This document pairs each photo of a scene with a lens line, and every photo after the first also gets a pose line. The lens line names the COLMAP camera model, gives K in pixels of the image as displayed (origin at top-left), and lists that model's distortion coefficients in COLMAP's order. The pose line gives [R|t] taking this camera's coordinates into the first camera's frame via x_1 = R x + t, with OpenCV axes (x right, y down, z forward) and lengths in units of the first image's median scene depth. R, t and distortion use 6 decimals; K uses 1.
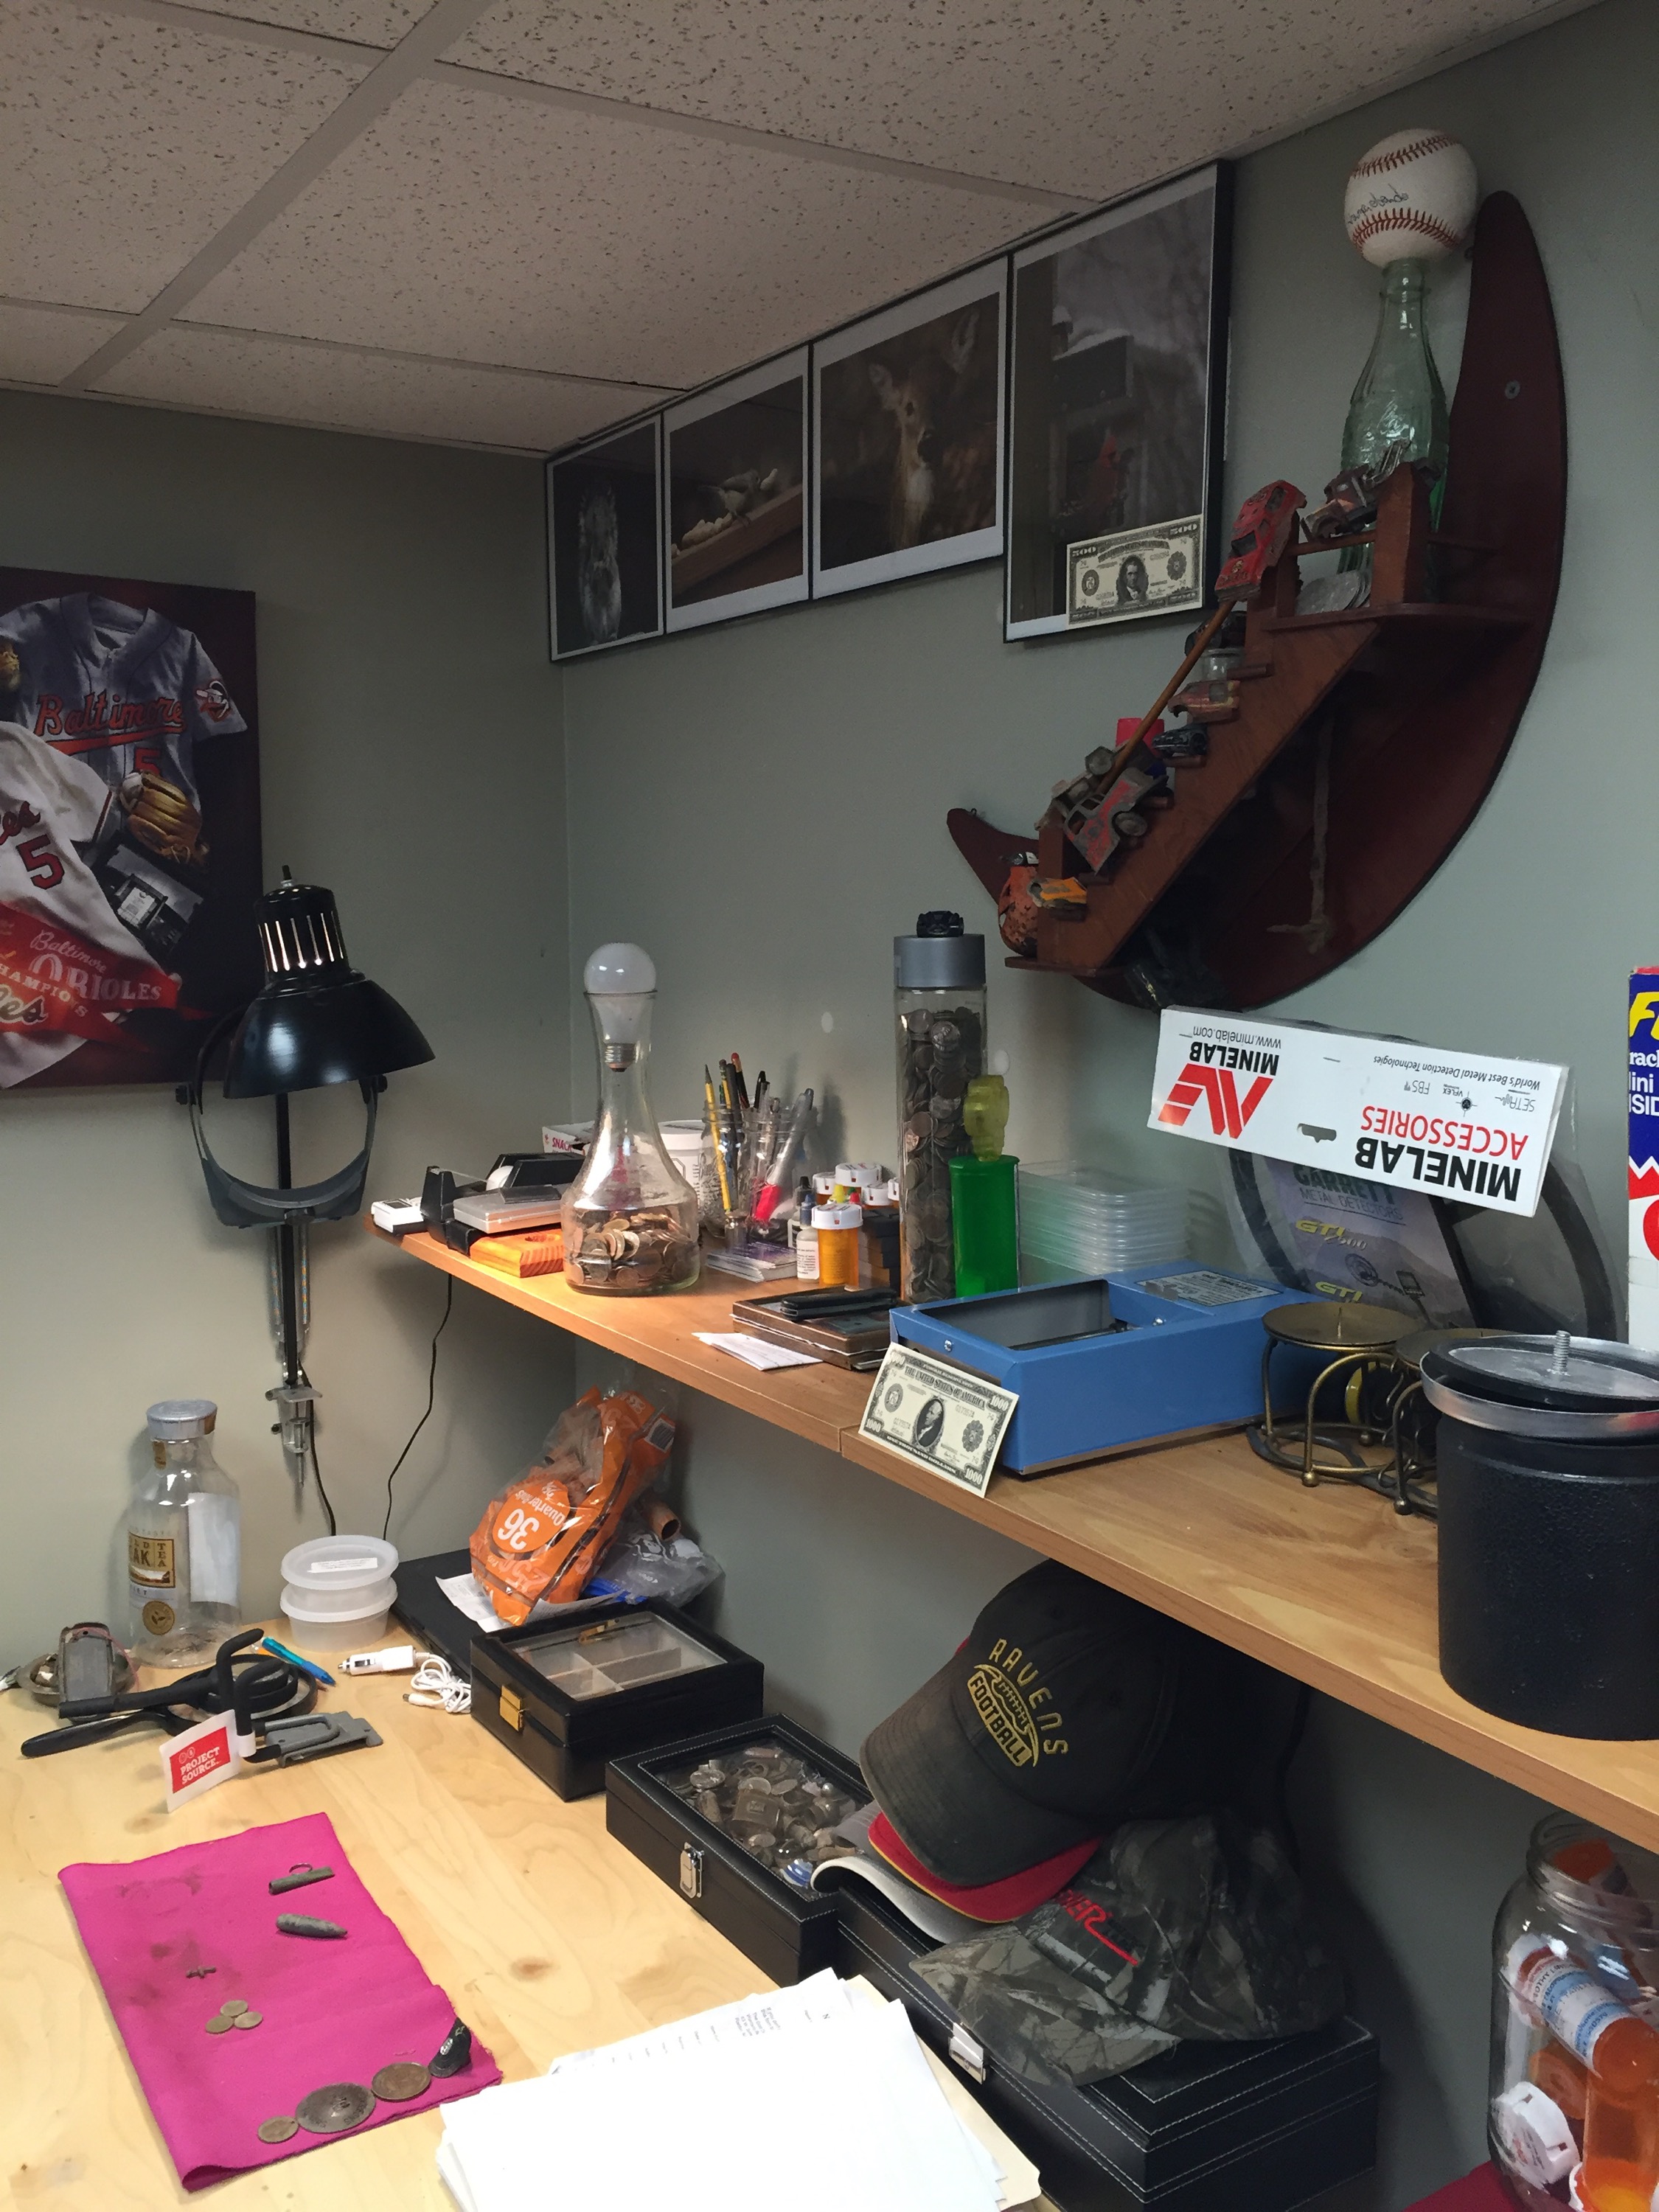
lens RADIAL K [[1865.7, 0, 826.7], [0, 1865.7, 1111.2], [0, 0, 1]] dist [0.048229, -0.061656]
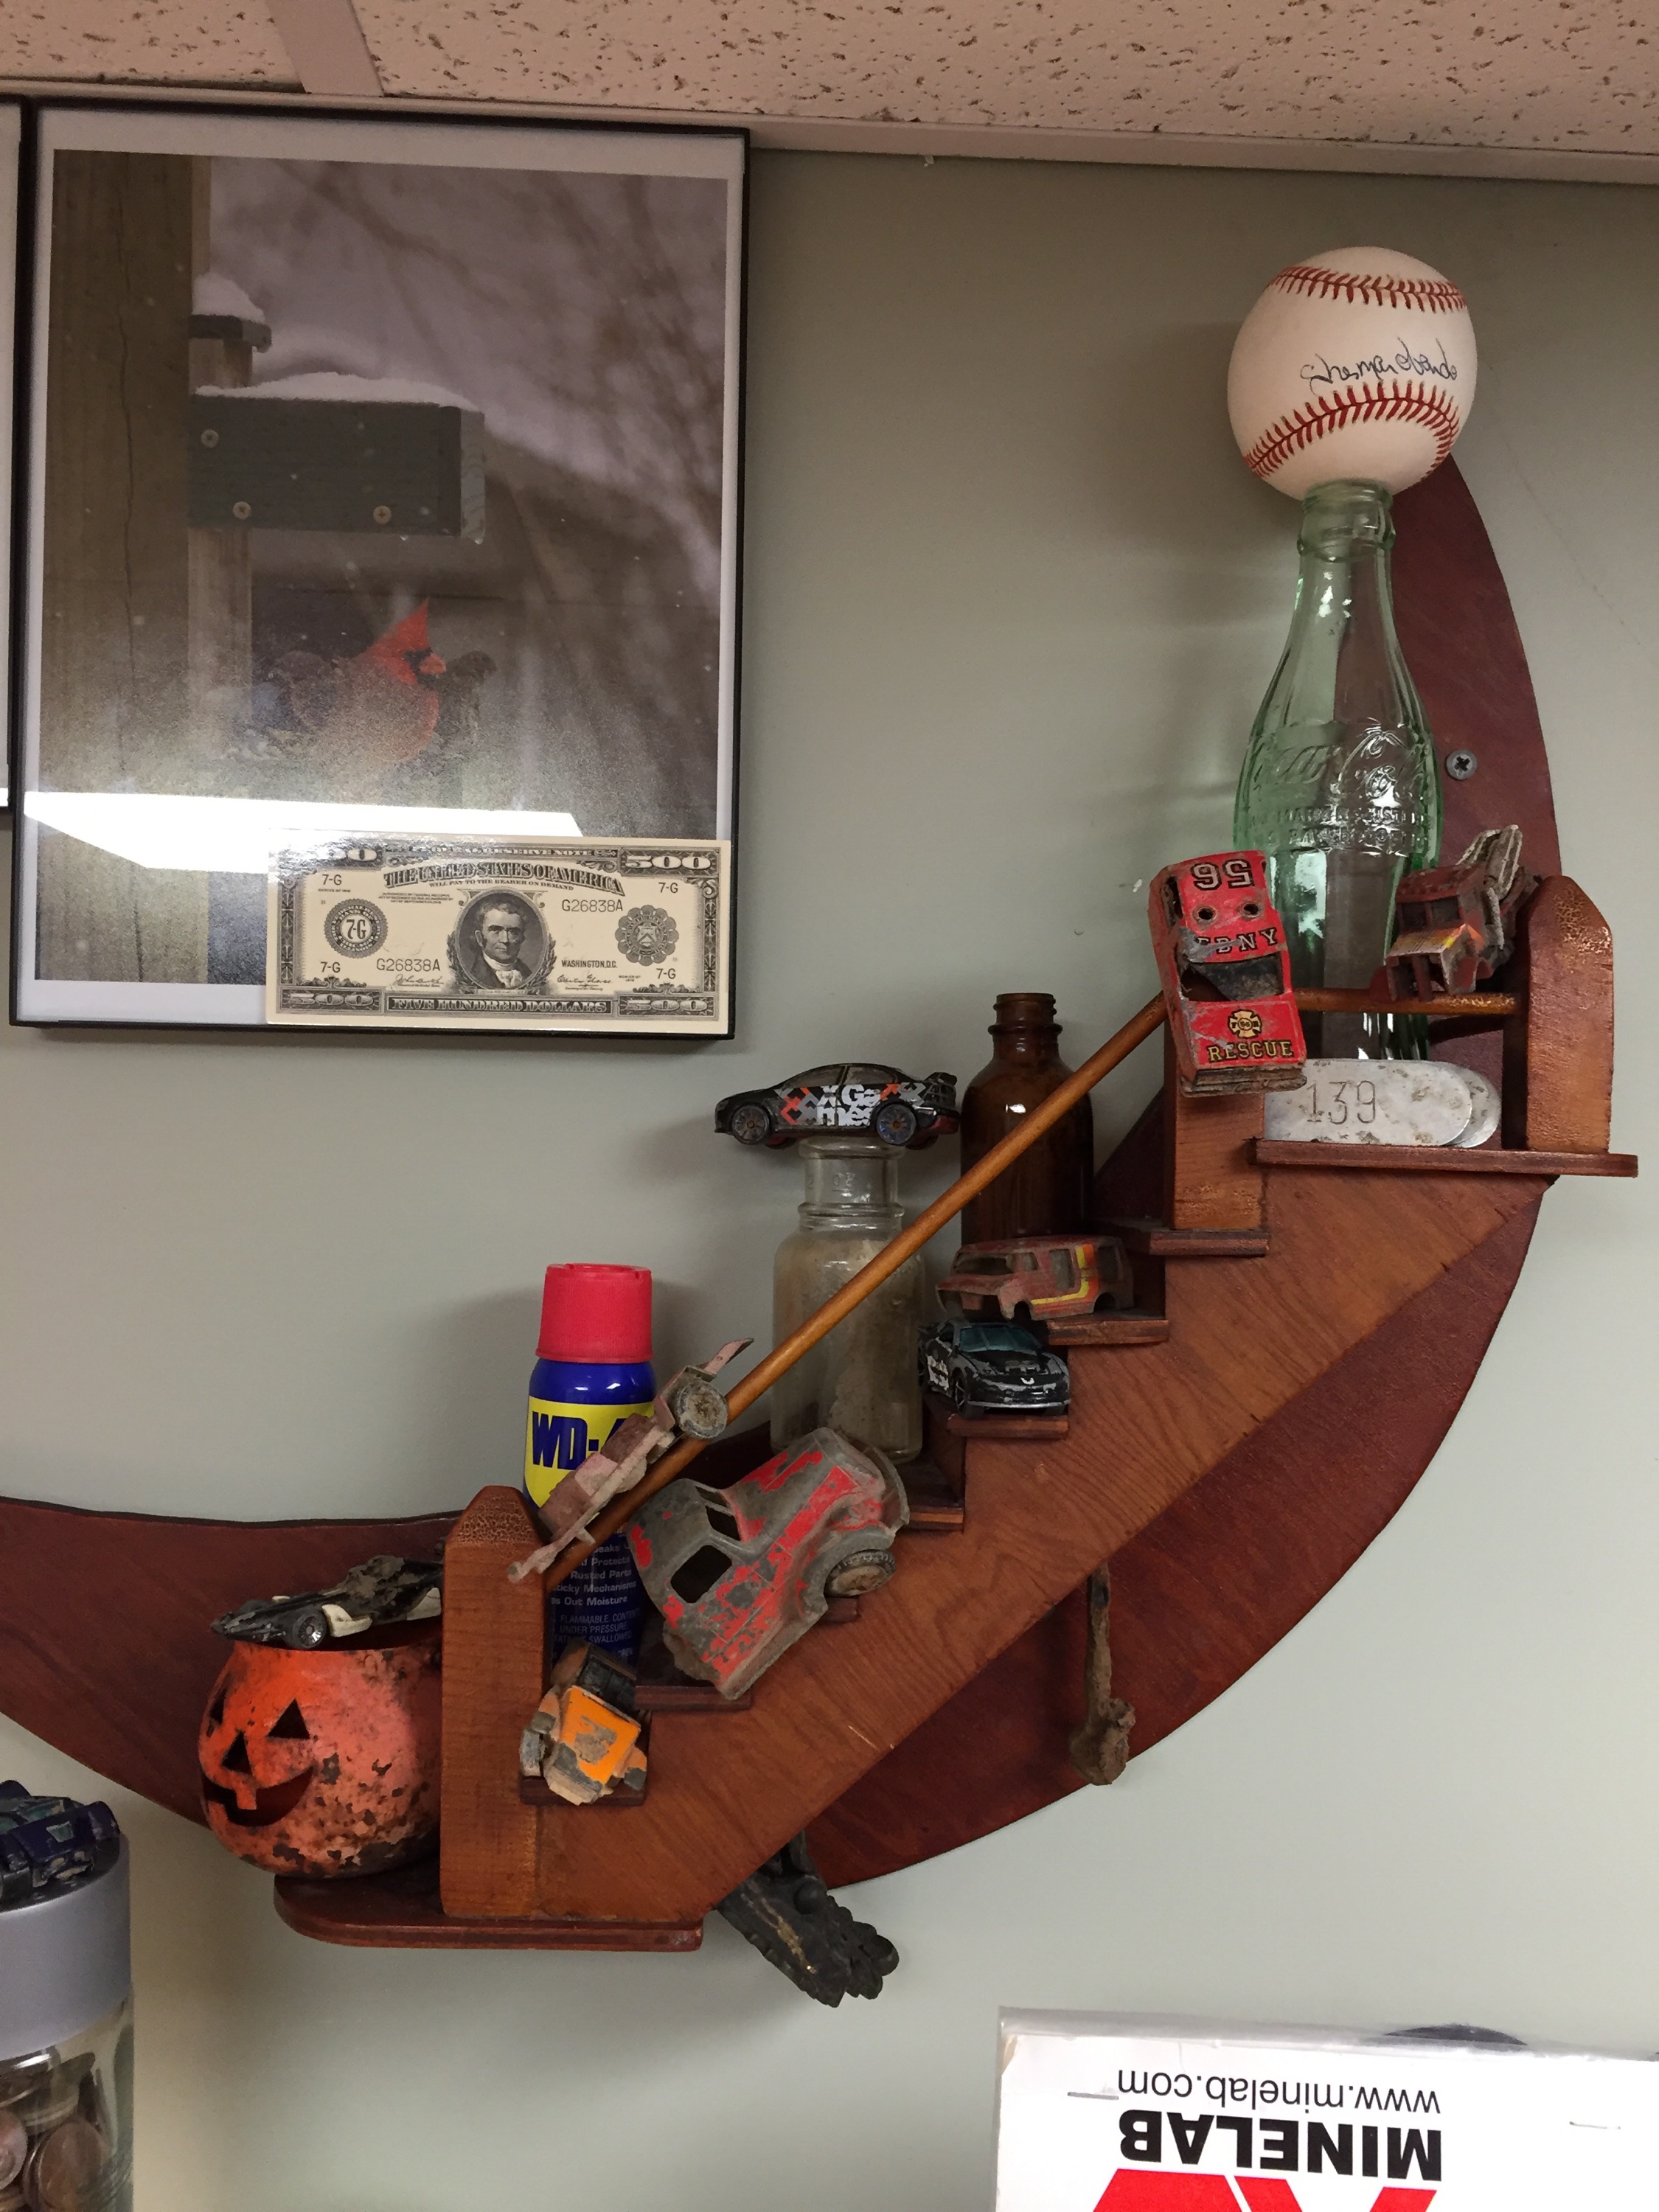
lens RADIAL K [[1865.7, 0, 835.6], [0, 1865.7, 1105.3], [0, 0, 1]] dist [0.048229, -0.061656]
pose [[0.499662, 0.018994, 0.866012, -0.185089], [0.094301, 0.992625, -0.076180, -0.211987], [-0.861072, 0.119730, 0.494186, 0.744729]]
